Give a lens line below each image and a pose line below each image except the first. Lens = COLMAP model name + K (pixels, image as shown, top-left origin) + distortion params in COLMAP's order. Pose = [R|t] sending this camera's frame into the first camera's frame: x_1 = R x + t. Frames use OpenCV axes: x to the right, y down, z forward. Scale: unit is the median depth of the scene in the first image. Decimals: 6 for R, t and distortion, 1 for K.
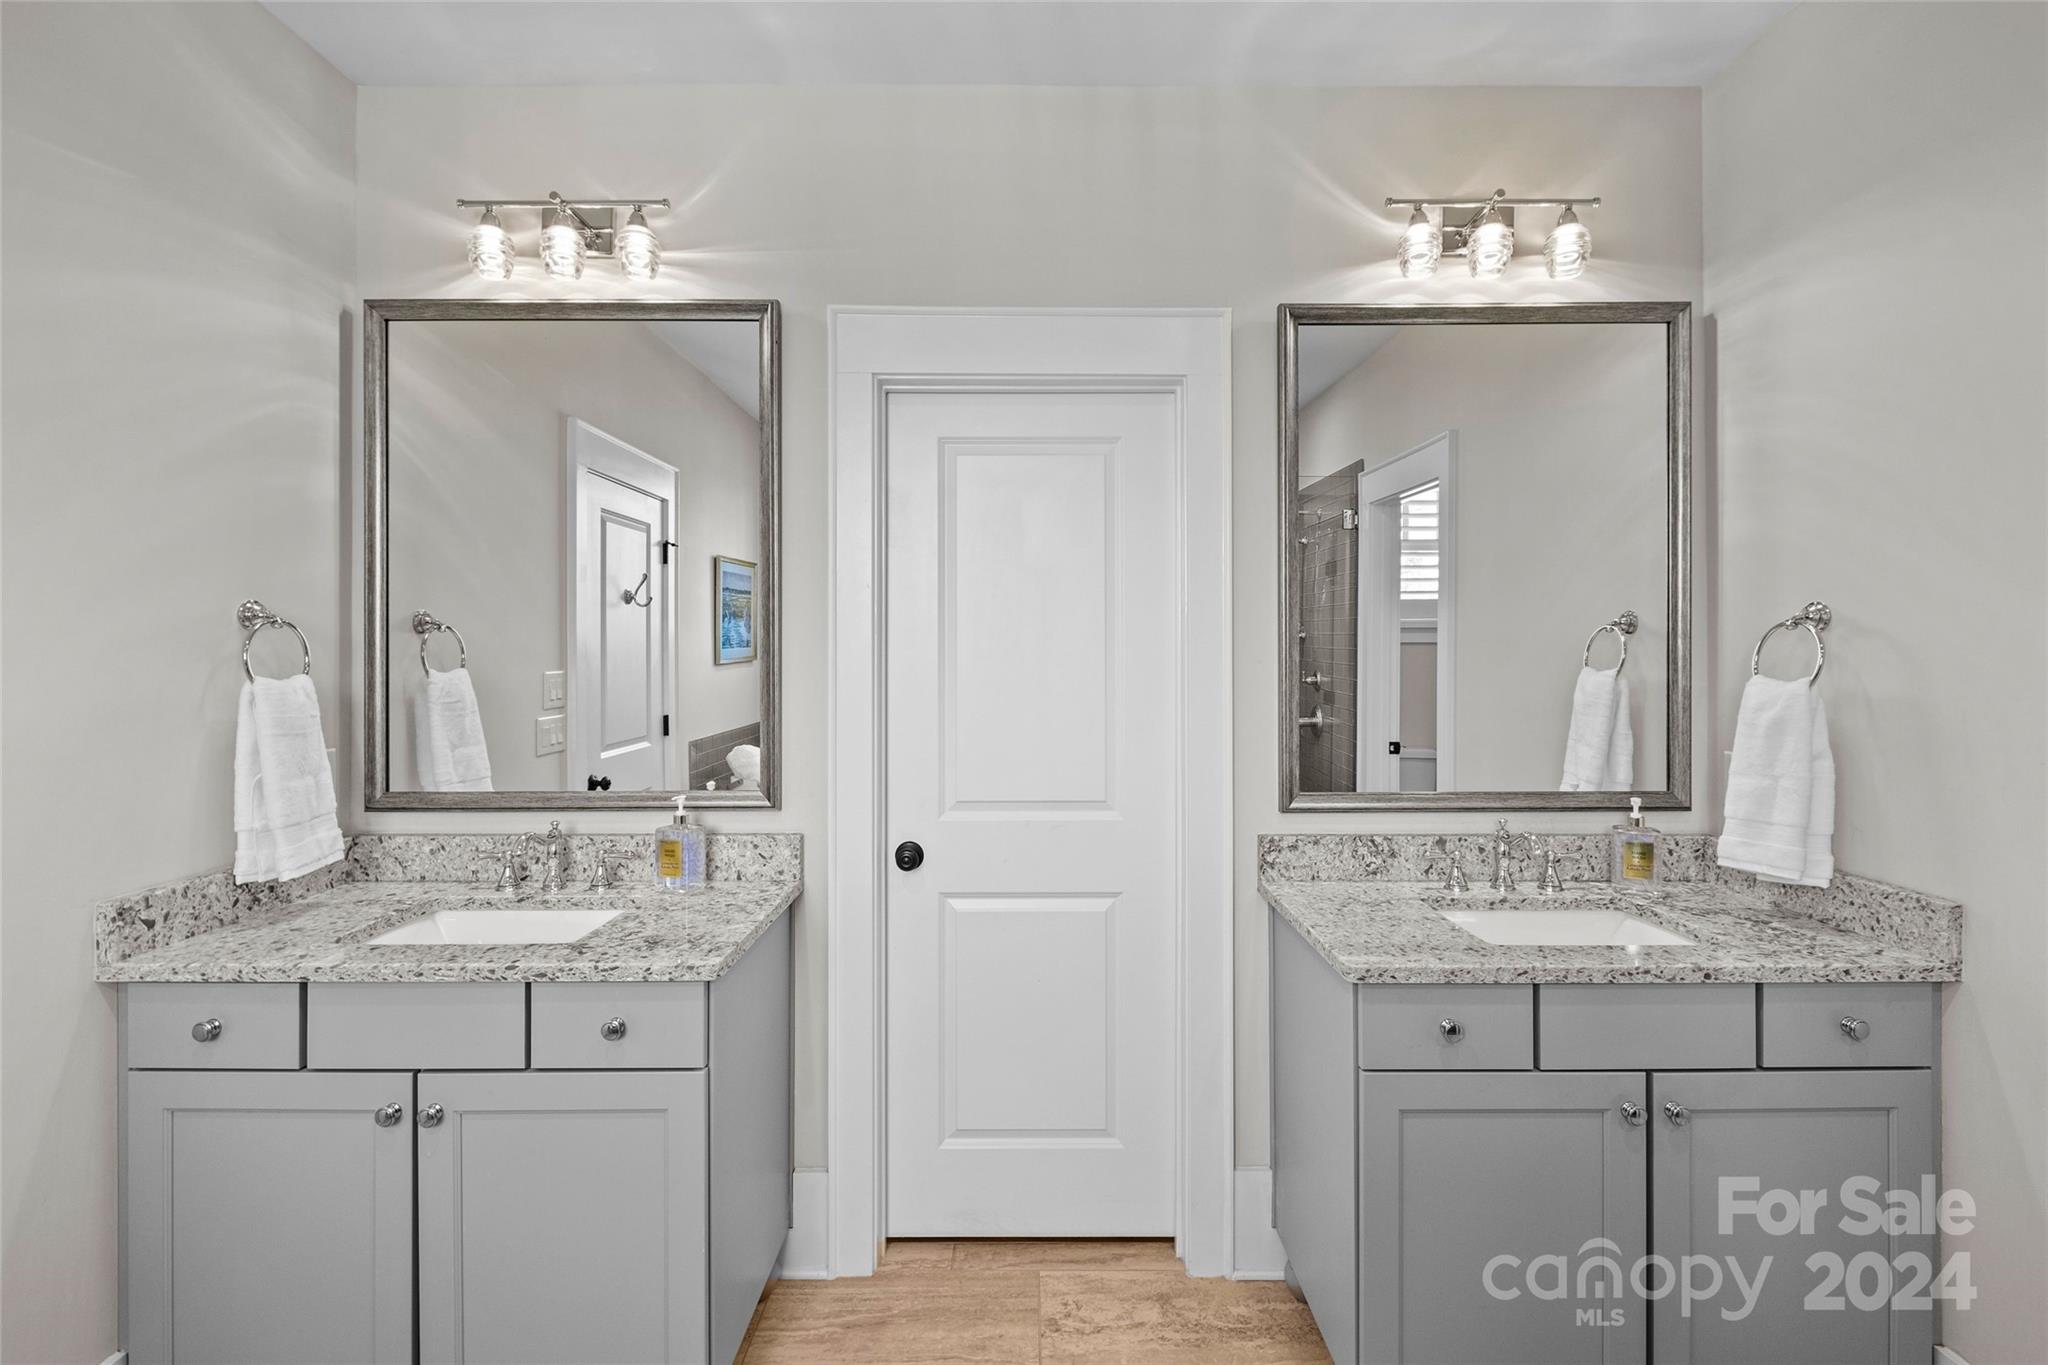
lens RADIAL K [[904.7, 0, 1022.7], [0, 904.7, 646.3], [0, 0, 1]] dist [-0.000655, -0.001750]
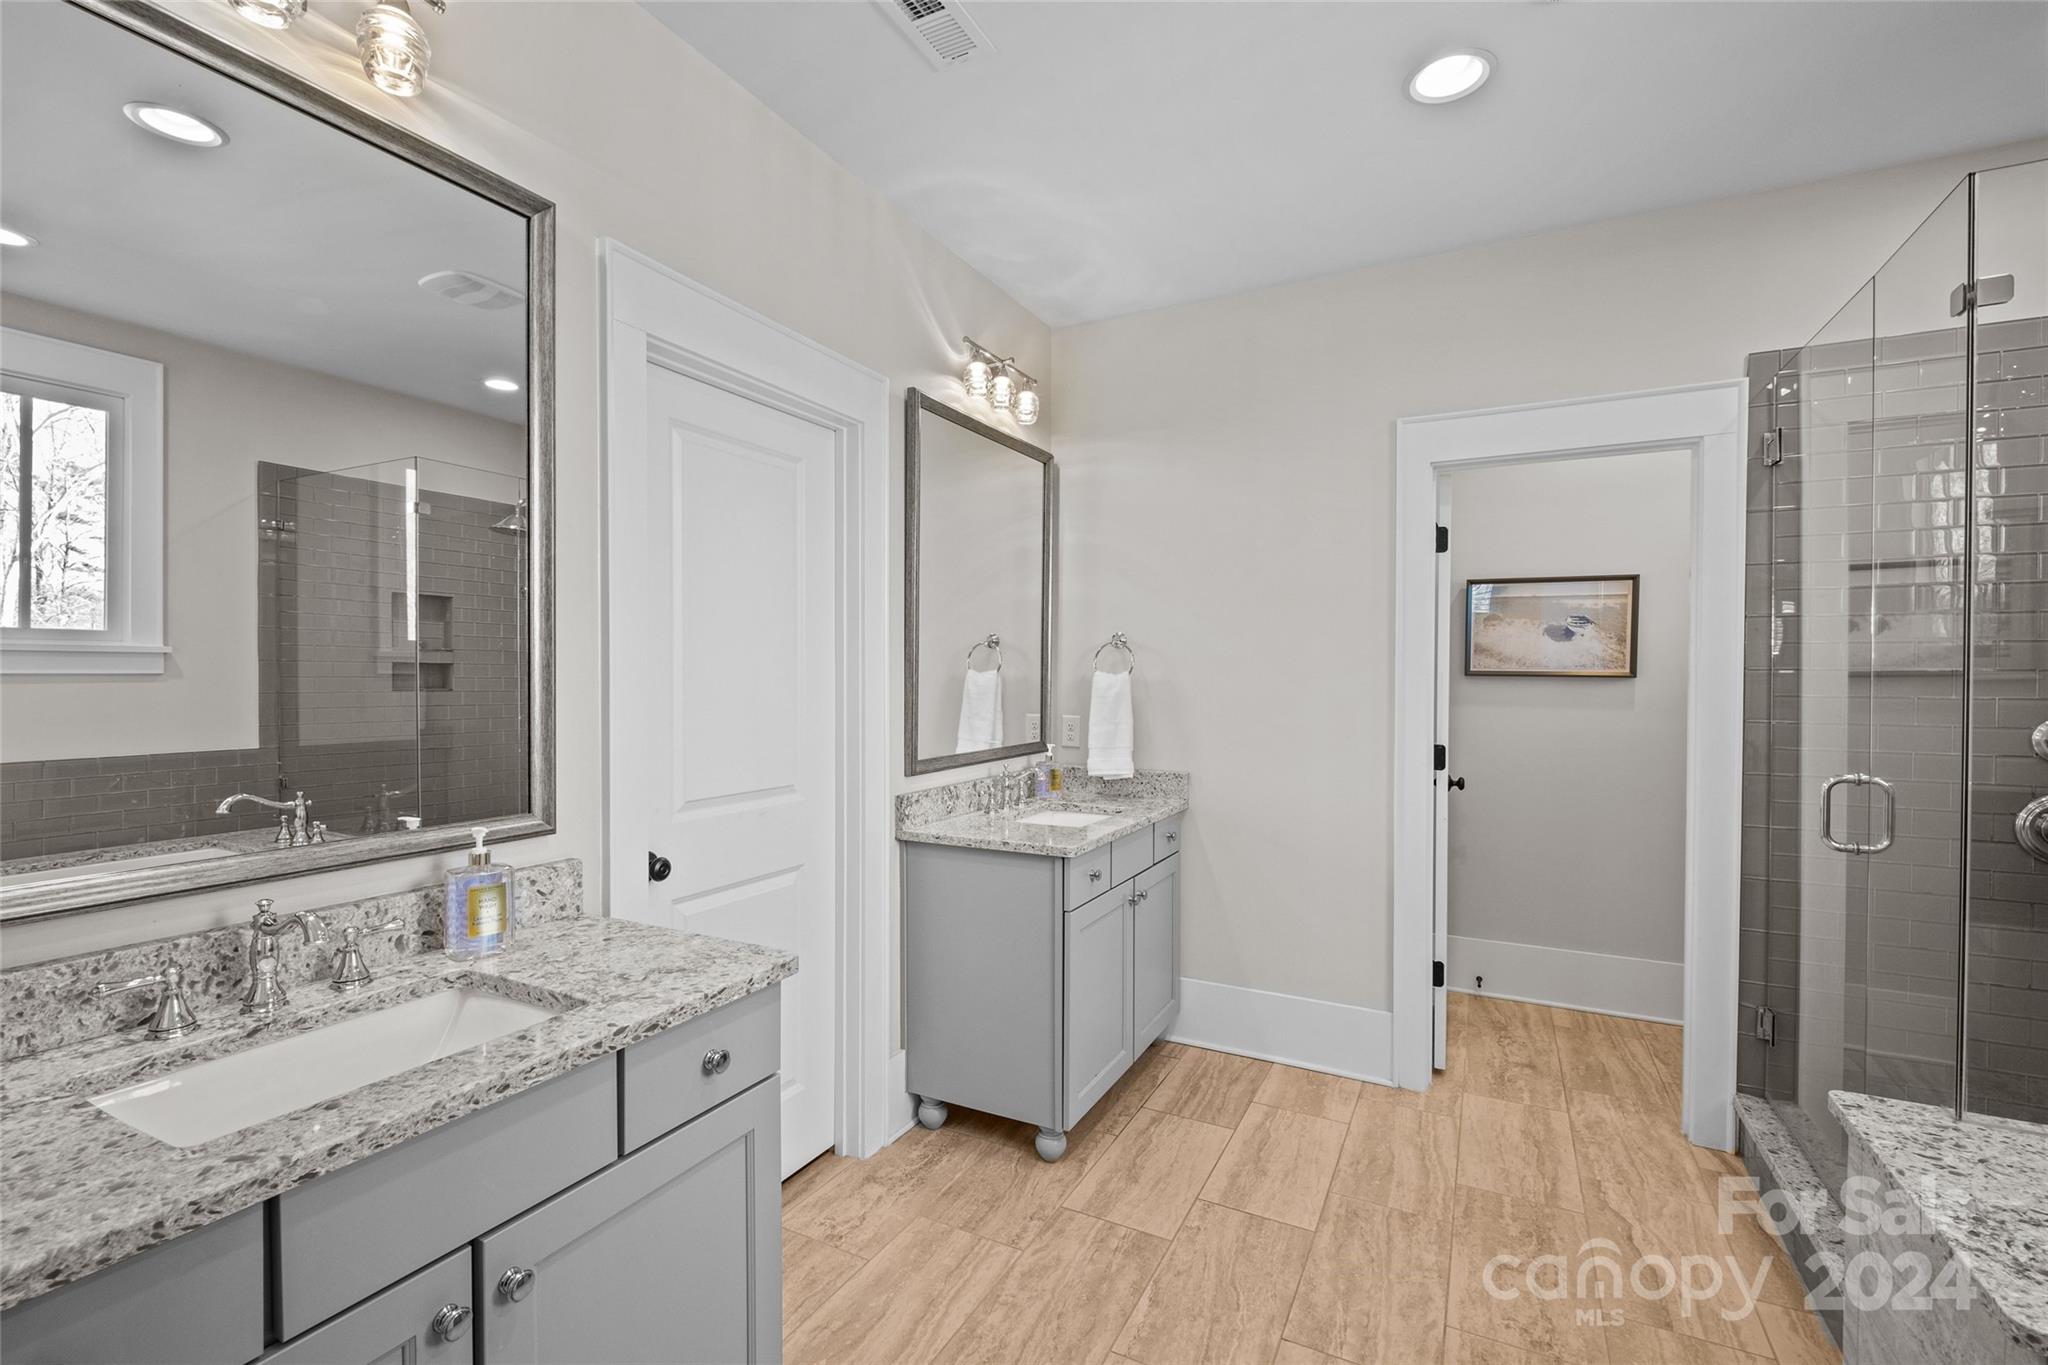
lens RADIAL K [[916.3, 0, 1023.6], [0, 916.3, 682.0], [0, 0, 1]] dist [-0.014561, 0.000082]
pose [[0.451651, -0.004642, 0.892183, -0.829487], [-0.007206, 0.999935, 0.008850, 0.034906], [-0.892166, -0.010426, 0.451588, 0.256745]]
